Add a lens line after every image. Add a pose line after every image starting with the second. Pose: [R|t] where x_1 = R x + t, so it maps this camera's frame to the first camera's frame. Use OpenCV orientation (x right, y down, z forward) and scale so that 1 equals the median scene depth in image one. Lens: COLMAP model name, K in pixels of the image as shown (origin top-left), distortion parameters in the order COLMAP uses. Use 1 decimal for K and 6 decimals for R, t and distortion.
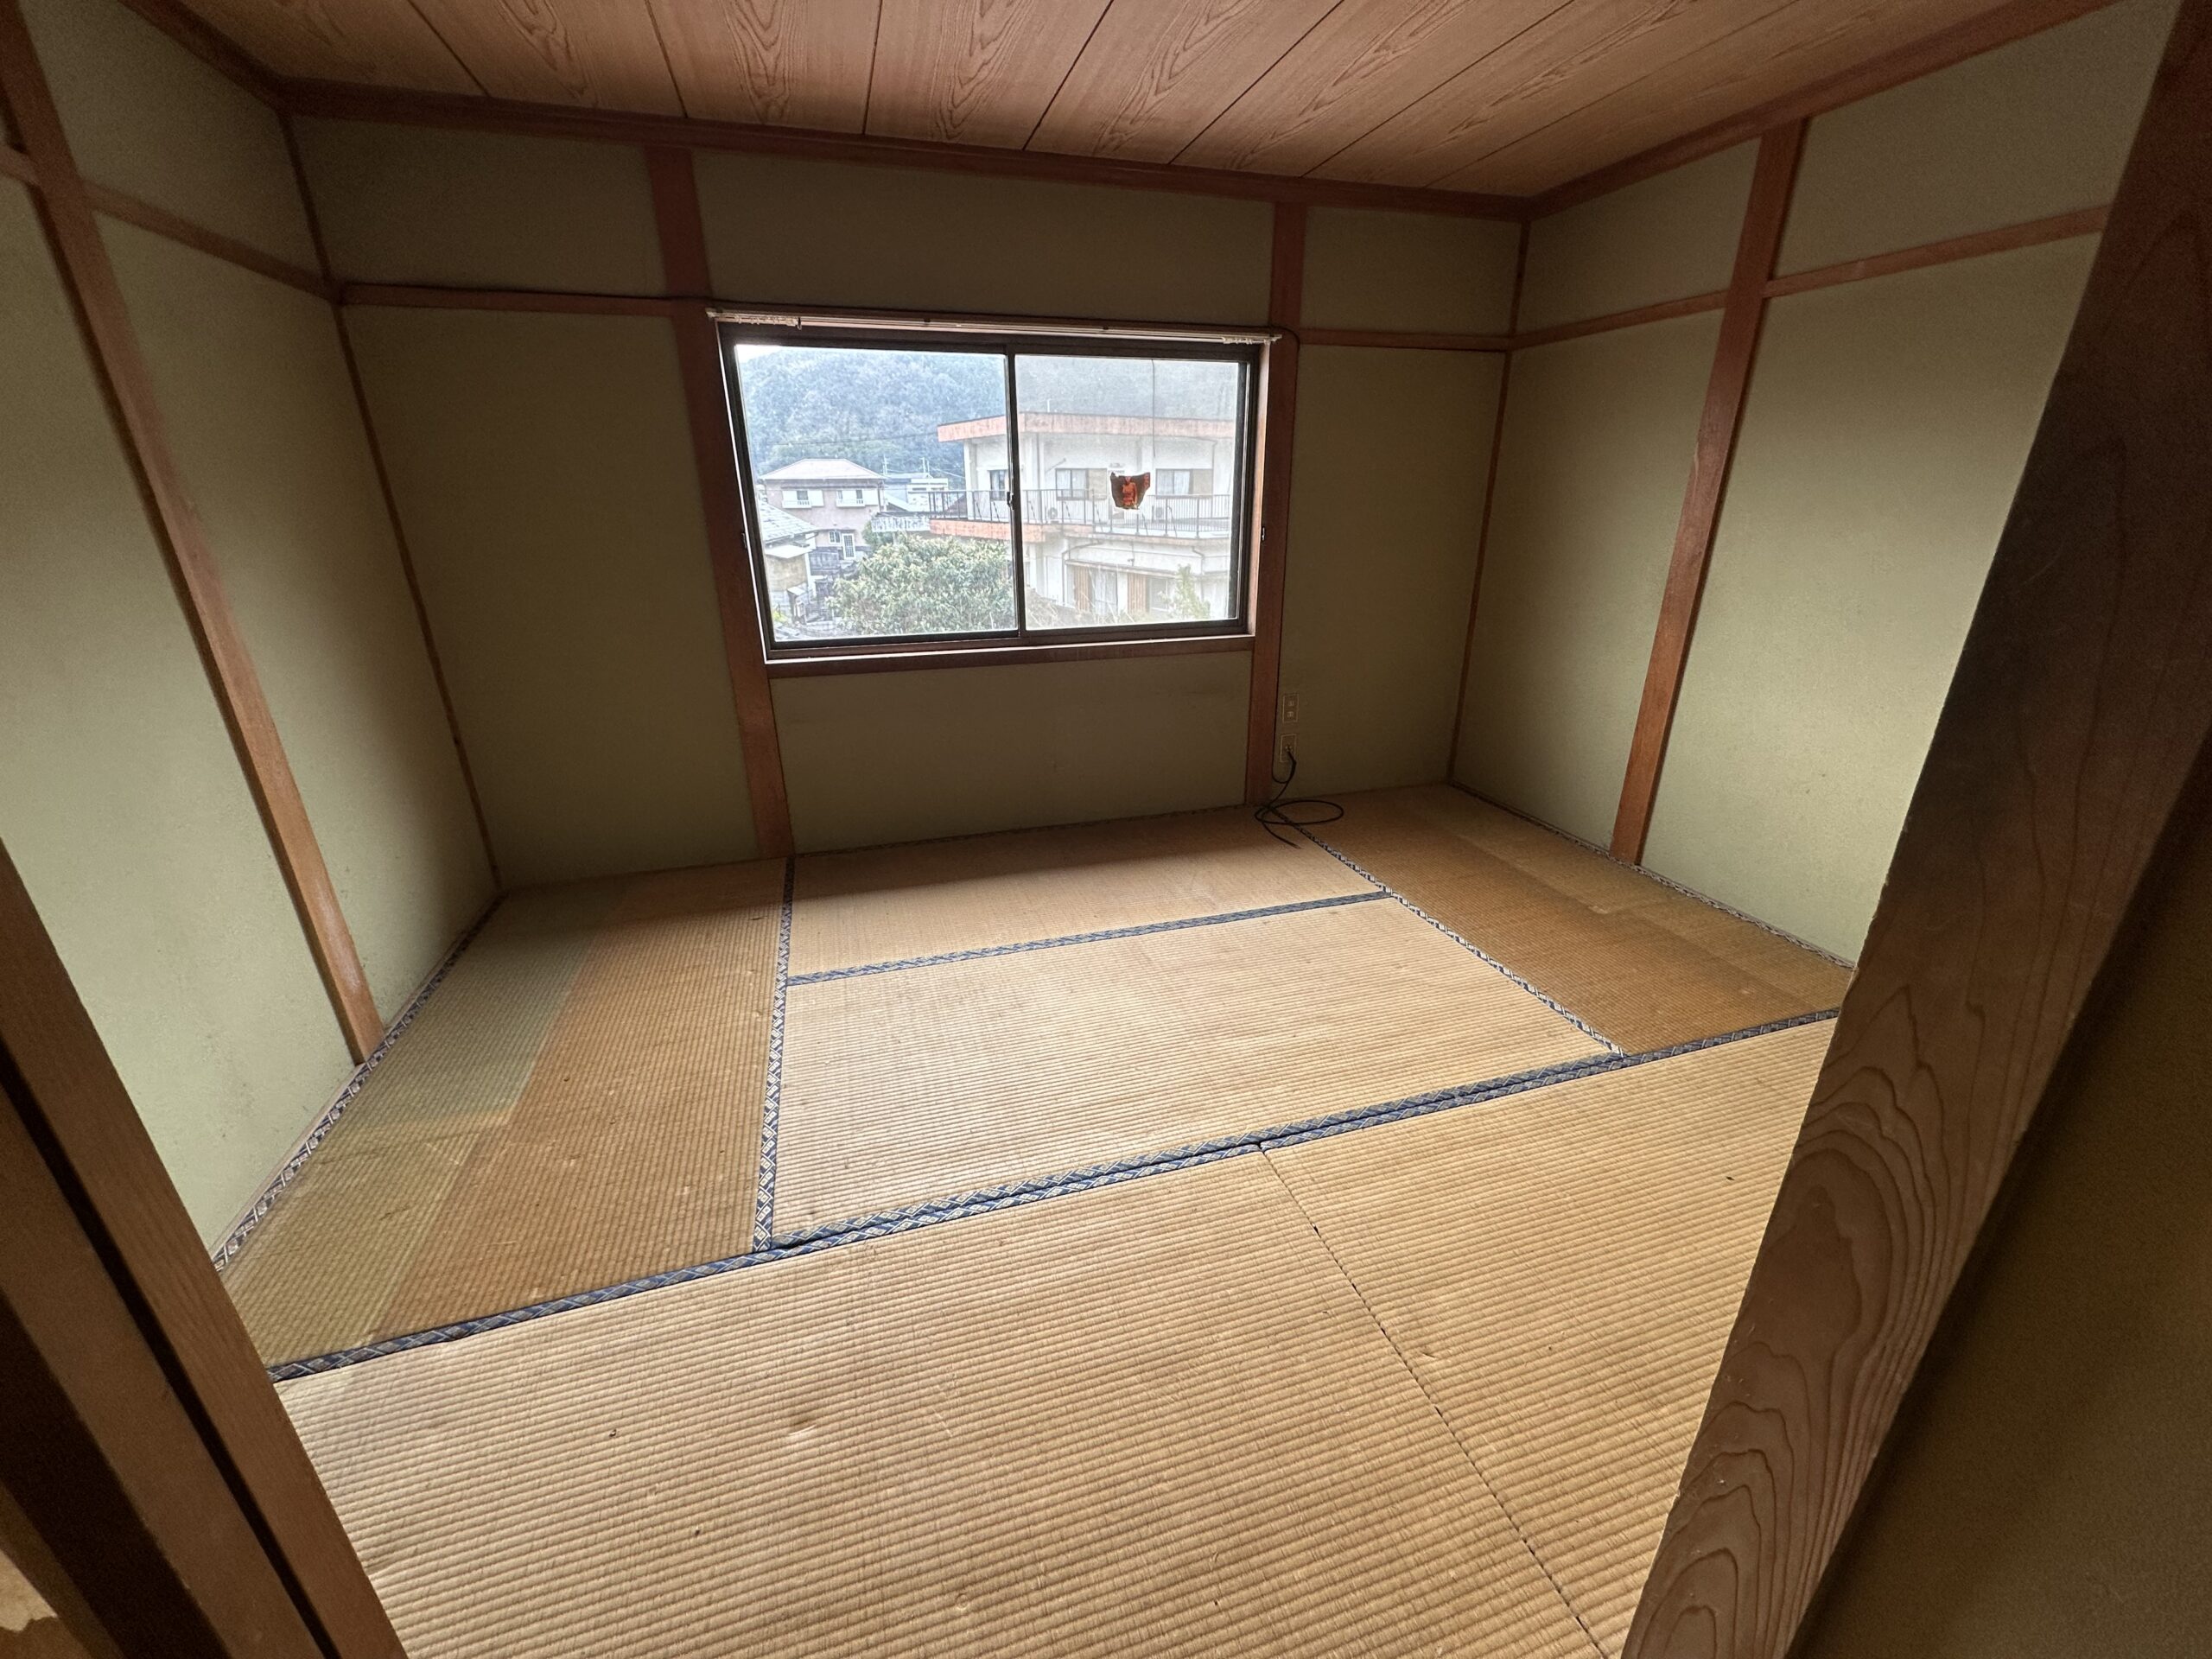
lens RADIAL K [[884.2, 0, 1103.5], [0, 884.2, 827.8], [0, 0, 1]] dist [-0.001840, -0.000335]
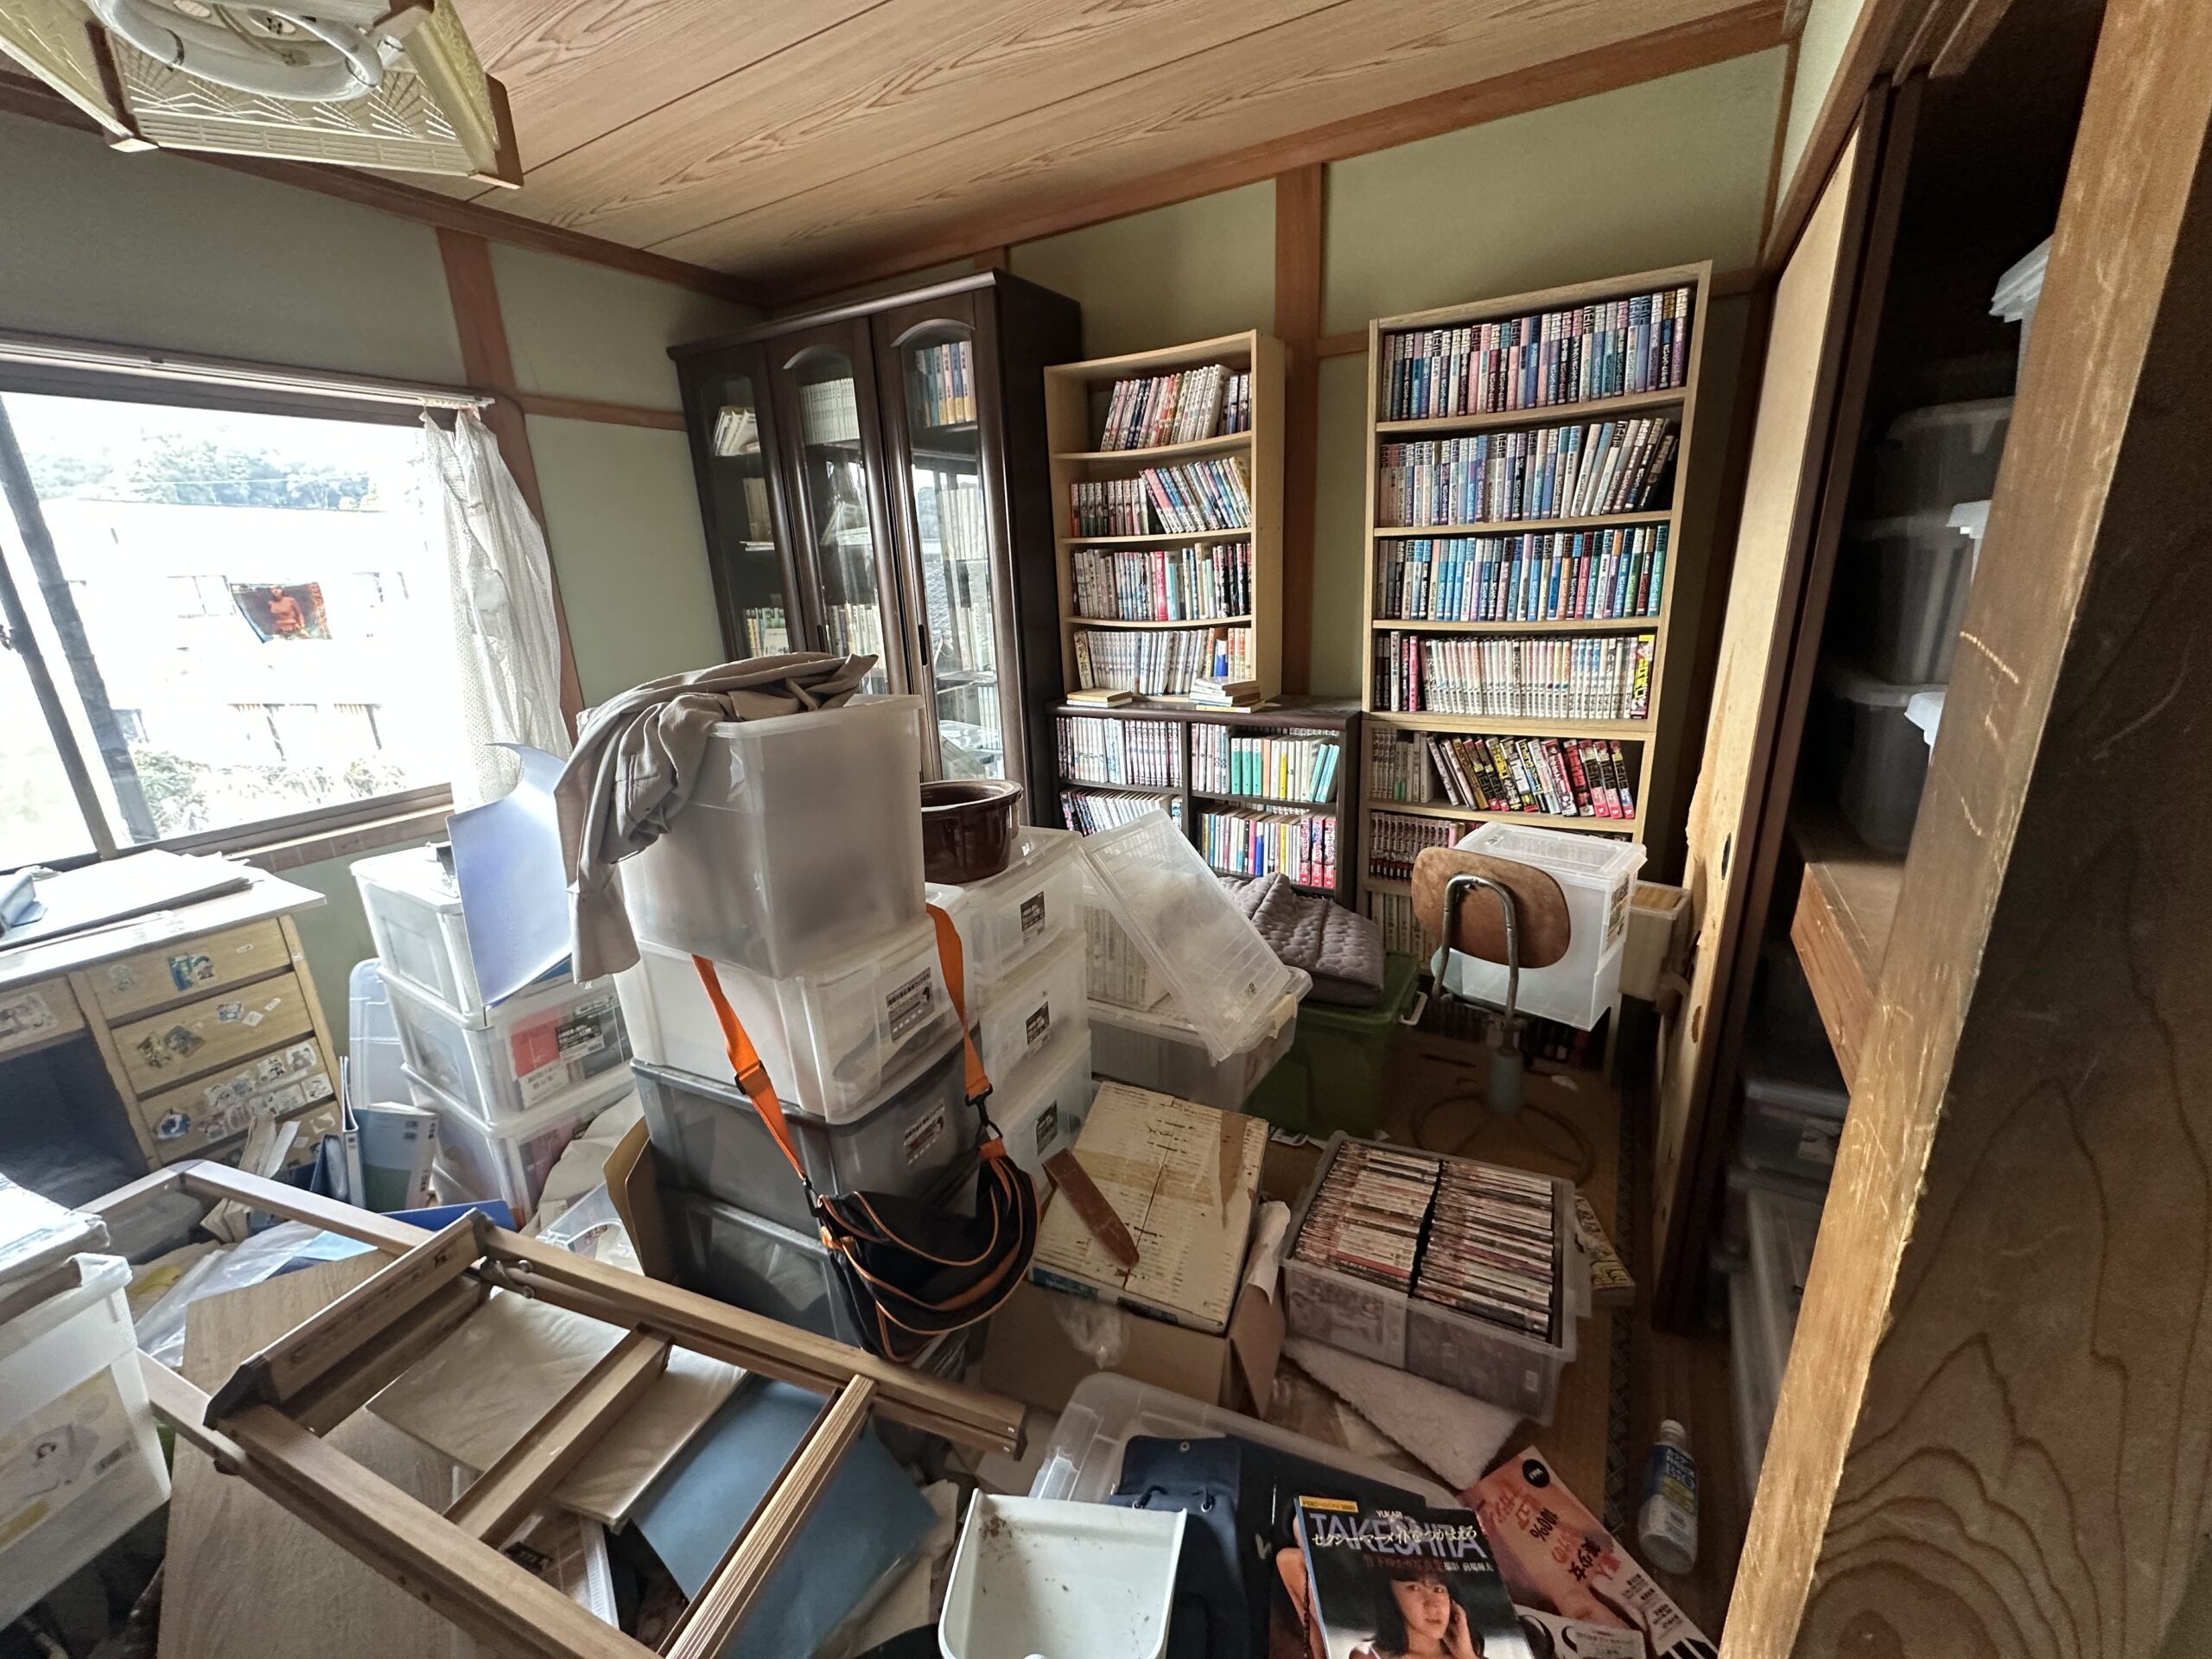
lens RADIAL K [[884.2, 0, 1105.6], [0, 884.2, 825.5], [0, 0, 1]] dist [-0.001840, -0.000335]
pose [[0.733713, -0.215112, 0.644509, 0.029637], [0.275635, 0.961237, 0.007040, -0.097063], [-0.621040, 0.172484, 0.764564, 0.228927]]
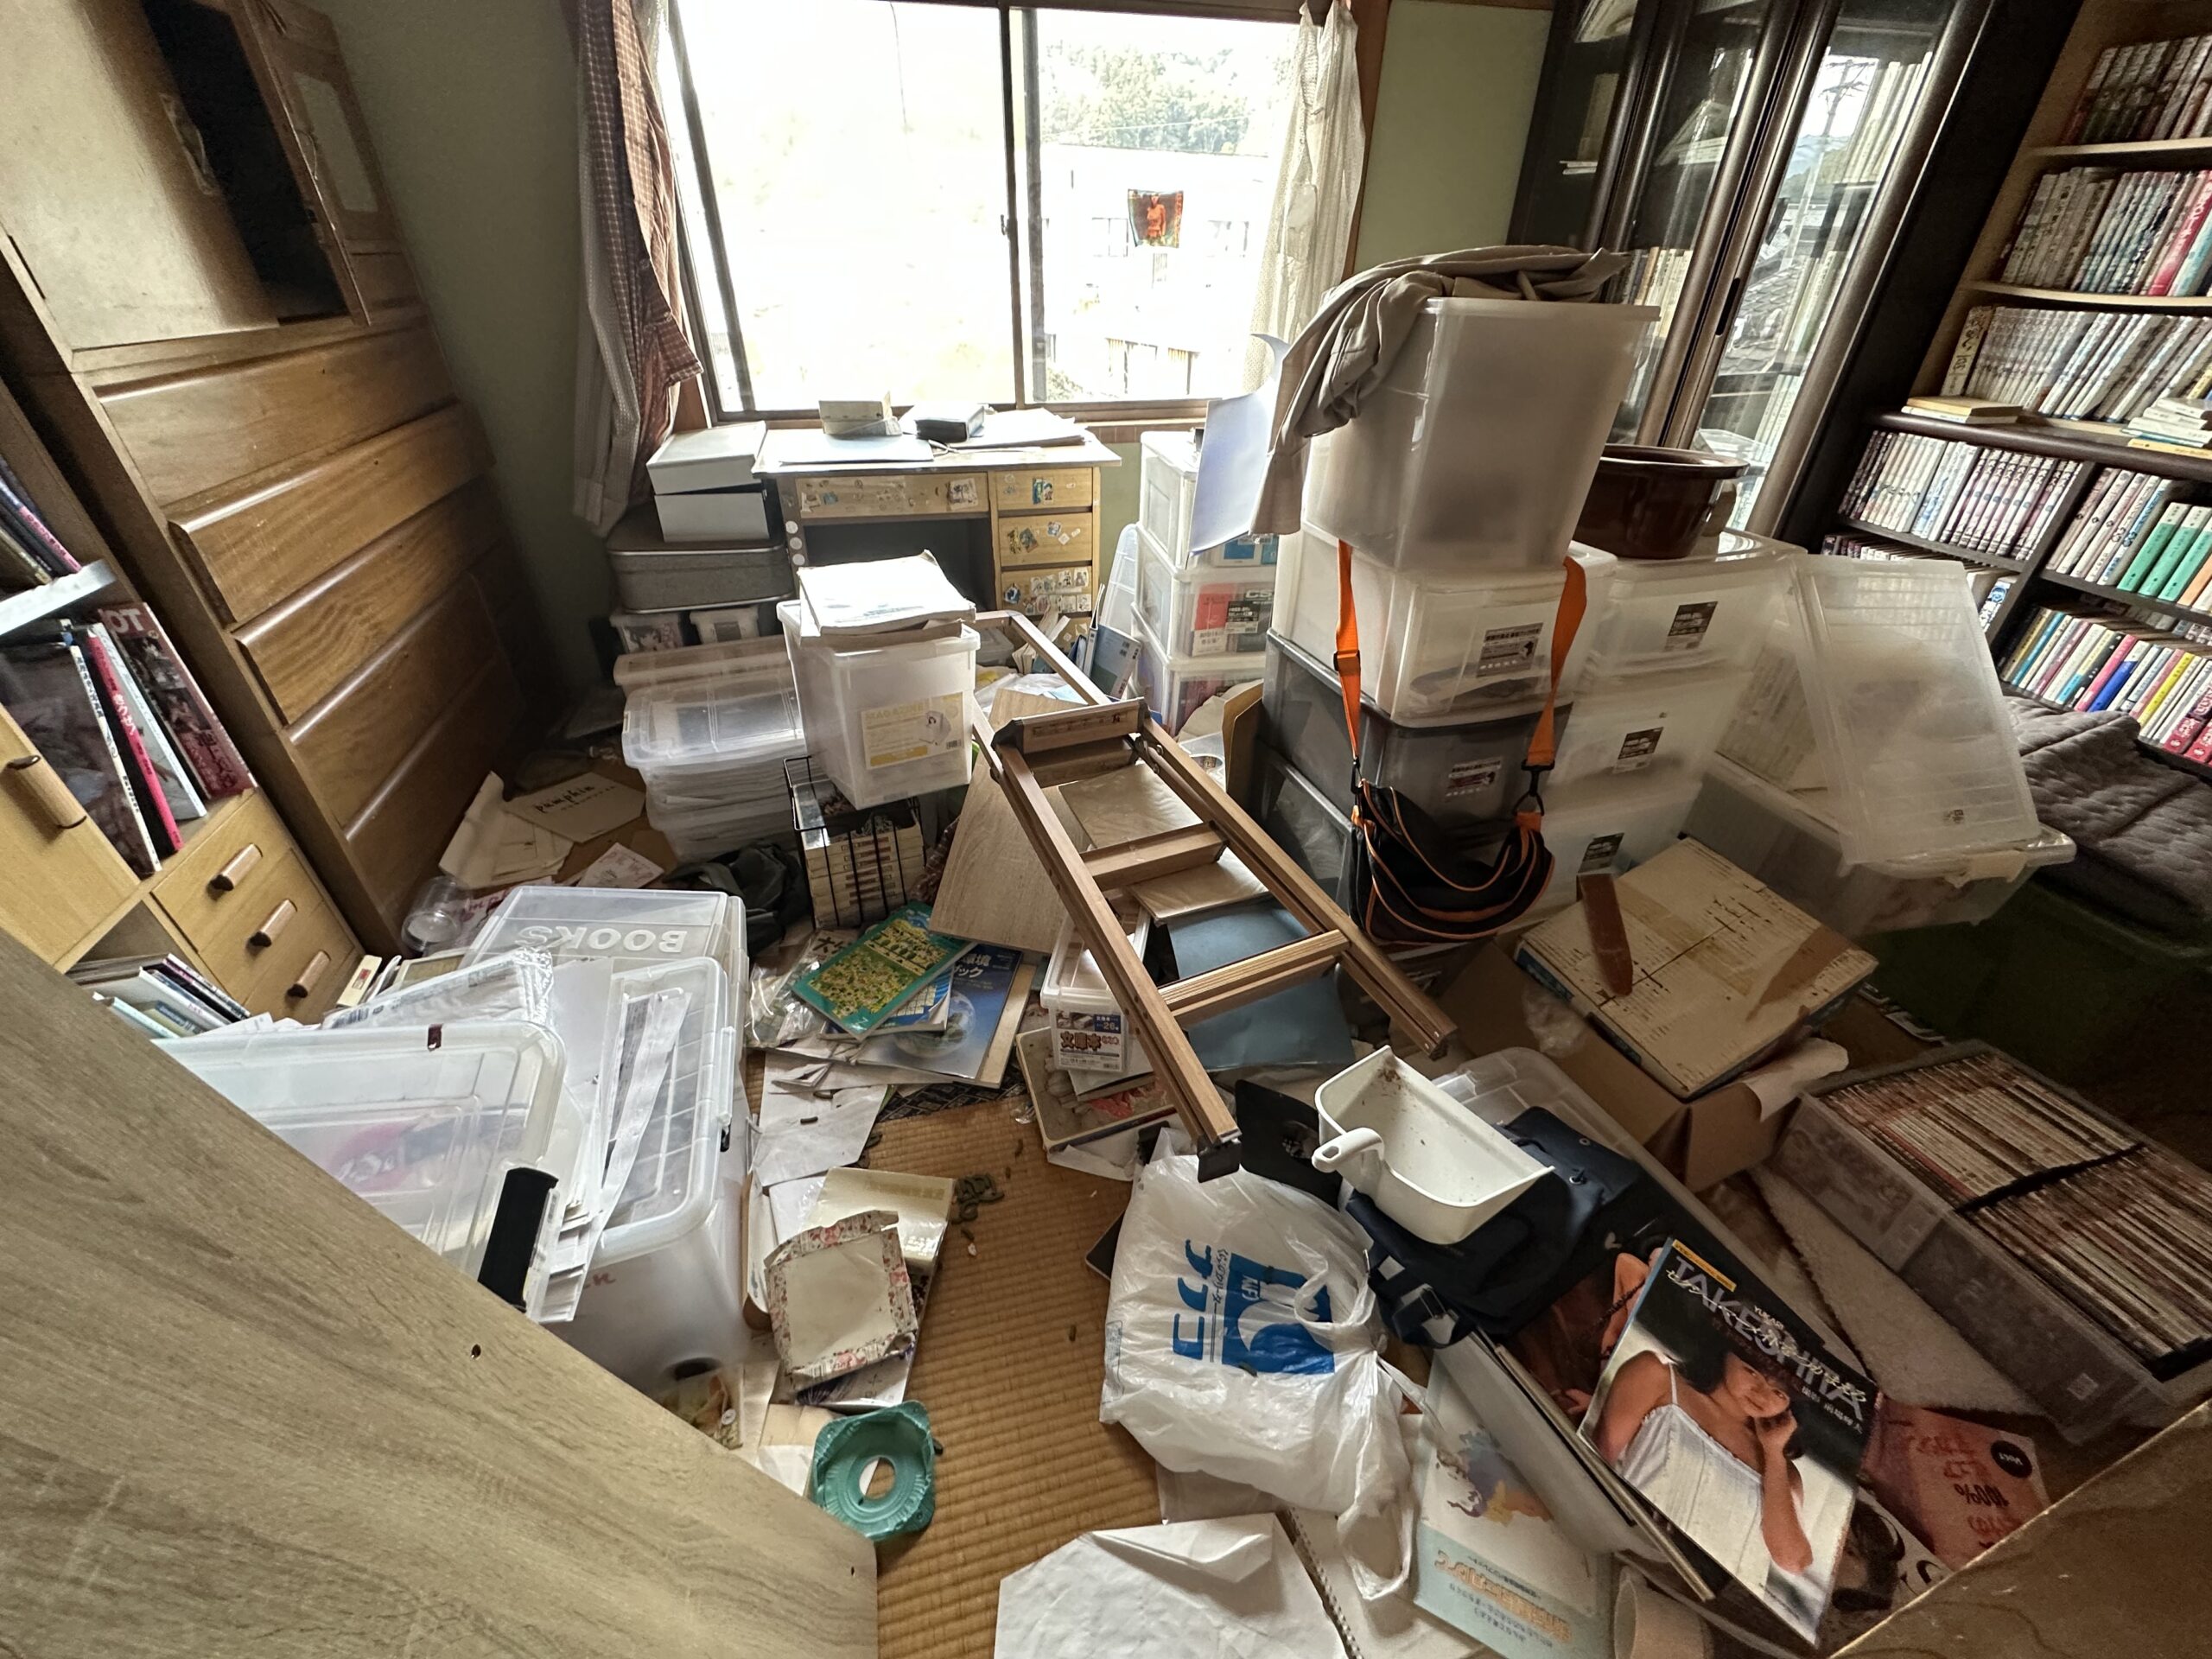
lens RADIAL K [[884.2, 0, 1100.2], [0, 884.2, 831.2], [0, 0, 1]] dist [-0.001840, -0.000335]
pose [[0.998888, 0.036090, -0.030332, 0.034555], [-0.028705, 0.975984, 0.215941, -0.021899], [0.037397, -0.214830, 0.975935, 0.164250]]
